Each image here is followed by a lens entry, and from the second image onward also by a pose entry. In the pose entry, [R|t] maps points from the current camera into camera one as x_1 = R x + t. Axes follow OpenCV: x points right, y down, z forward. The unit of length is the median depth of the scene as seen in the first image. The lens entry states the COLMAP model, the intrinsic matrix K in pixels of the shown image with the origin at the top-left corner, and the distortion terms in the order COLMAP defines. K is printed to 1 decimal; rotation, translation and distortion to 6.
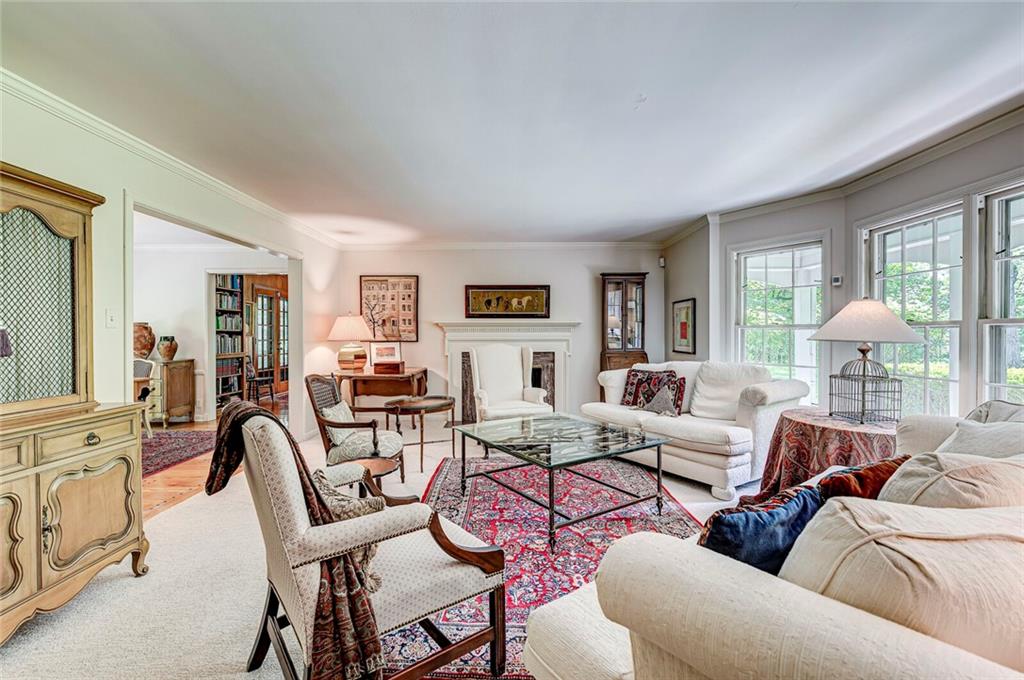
lens RADIAL K [[445.2, 0, 512.2], [0, 445.2, 337.1], [0, 0, 1]] dist [0.001307, 0.000103]
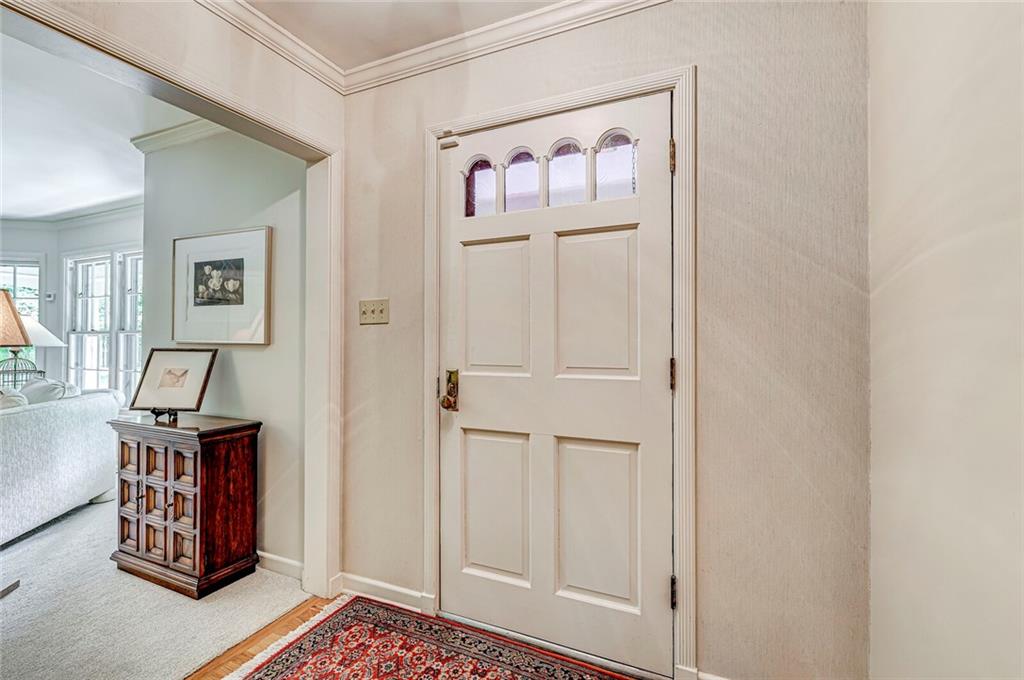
lens RADIAL K [[445.2, 0, 514.7], [0, 445.2, 338.6], [0, 0, 1]] dist [0.001307, 0.000103]
pose [[0.383182, 0.012091, 0.923594, 0.093953], [0.006248, 0.999858, -0.015681, 0.016344], [-0.923652, 0.011780, 0.383052, -0.690118]]
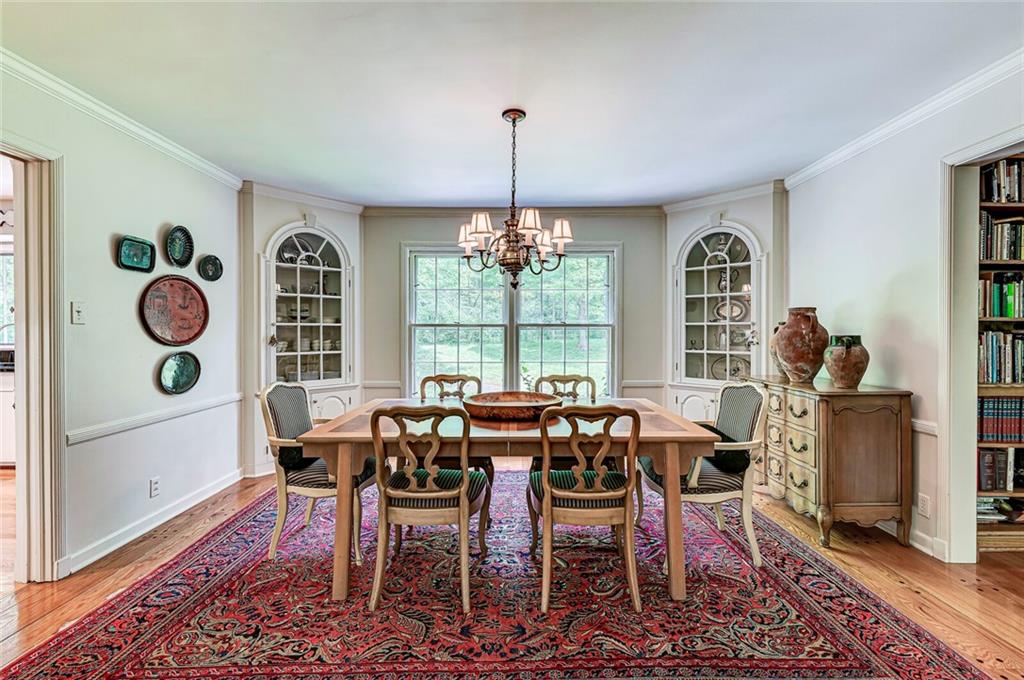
lens RADIAL K [[445.2, 0, 512.5], [0, 445.2, 336.2], [0, 0, 1]] dist [0.001307, 0.000103]
pose [[0.026625, 0.011312, -0.999581, -0.328601], [-0.011350, 0.999875, 0.011013, -0.001749], [0.999581, 0.011052, 0.026751, 0.641307]]
